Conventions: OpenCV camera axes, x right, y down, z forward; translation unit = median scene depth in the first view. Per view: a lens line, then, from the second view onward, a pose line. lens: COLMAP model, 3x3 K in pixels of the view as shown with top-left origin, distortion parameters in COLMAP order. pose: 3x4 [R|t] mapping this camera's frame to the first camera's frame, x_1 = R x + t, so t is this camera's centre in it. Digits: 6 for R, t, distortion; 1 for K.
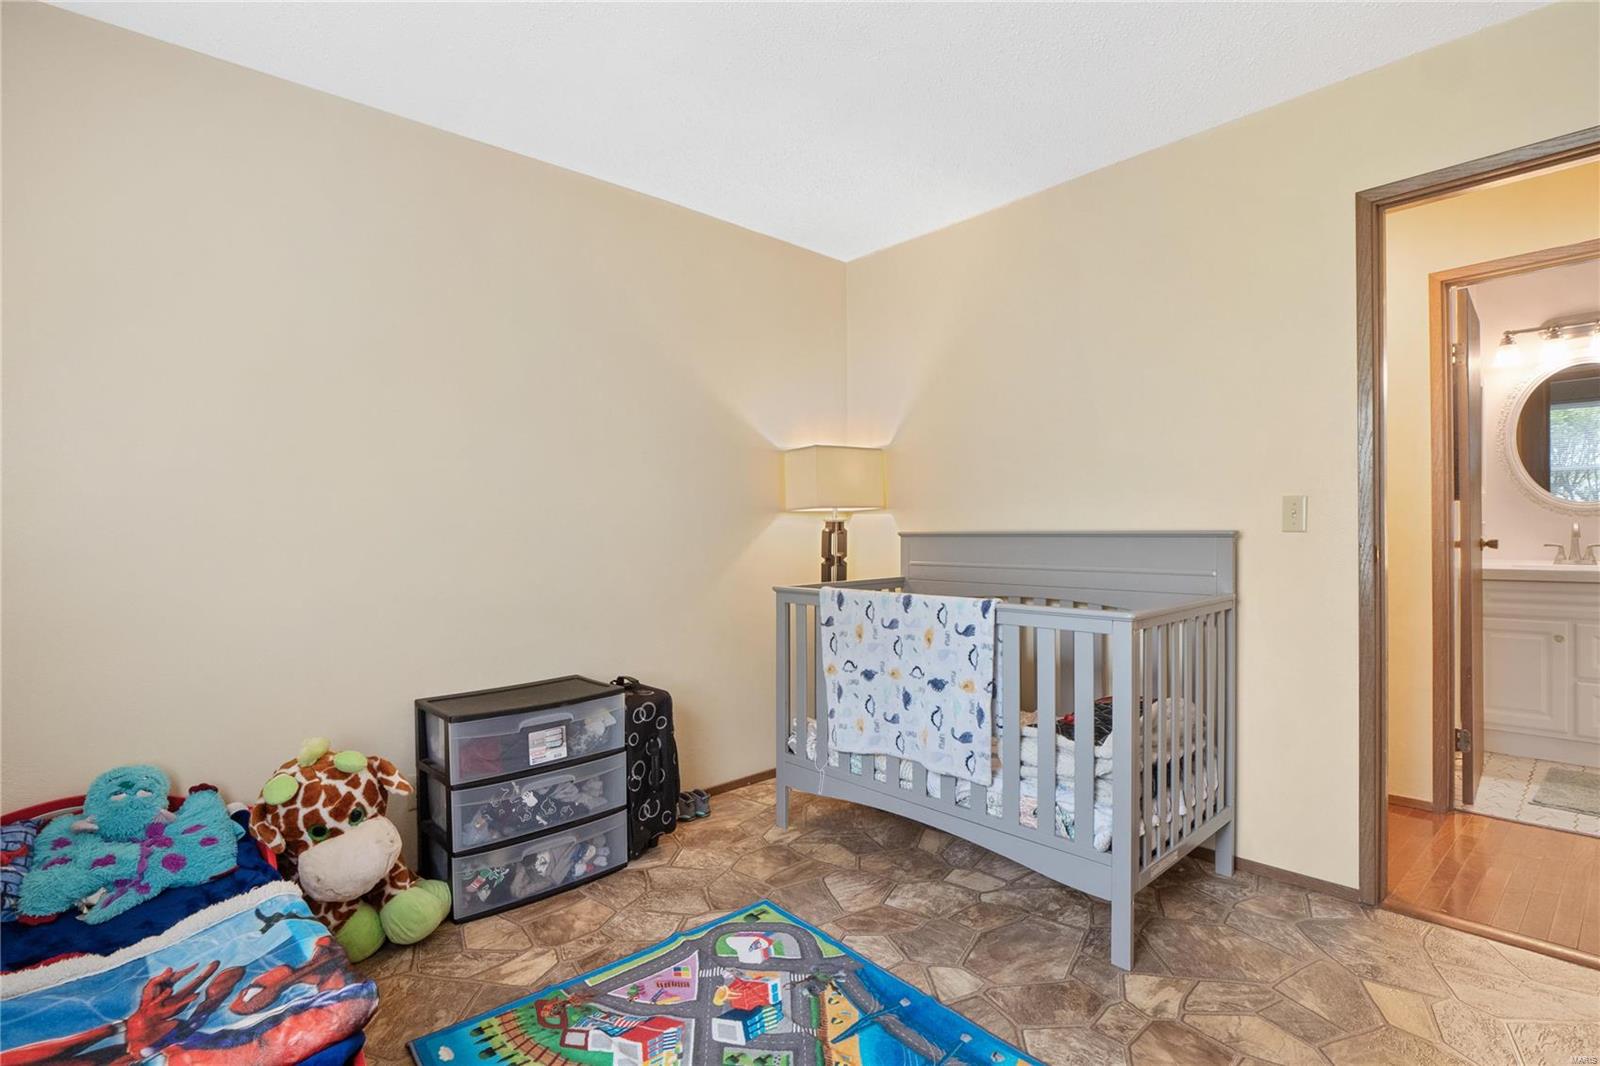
lens RADIAL K [[774.1, 0, 798.0], [0, 774.1, 531.0], [0, 0, 1]] dist [-0.029497, 0.000747]
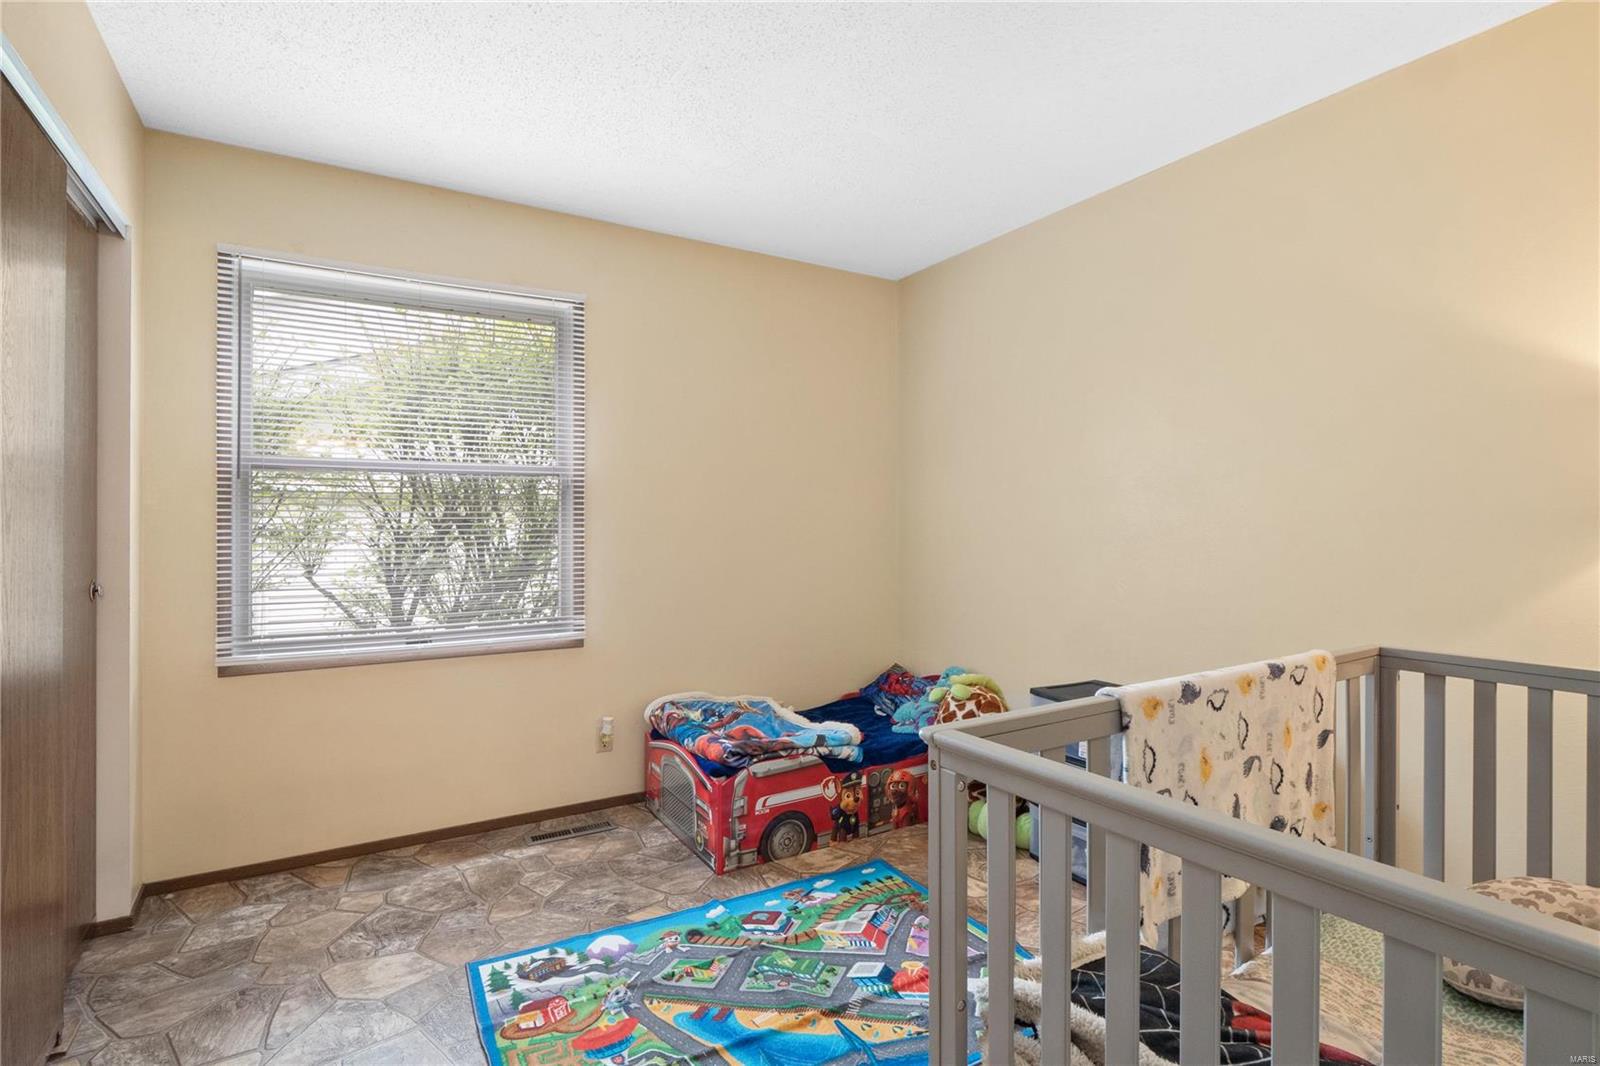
lens RADIAL K [[774.1, 0, 797.8], [0, 774.1, 527.8], [0, 0, 1]] dist [-0.029497, 0.000747]
pose [[-0.190901, 0.006421, -0.981588, 1.061505], [-0.004427, 0.999963, 0.007403, -0.022538], [0.981599, 0.005759, -0.190865, 1.113239]]
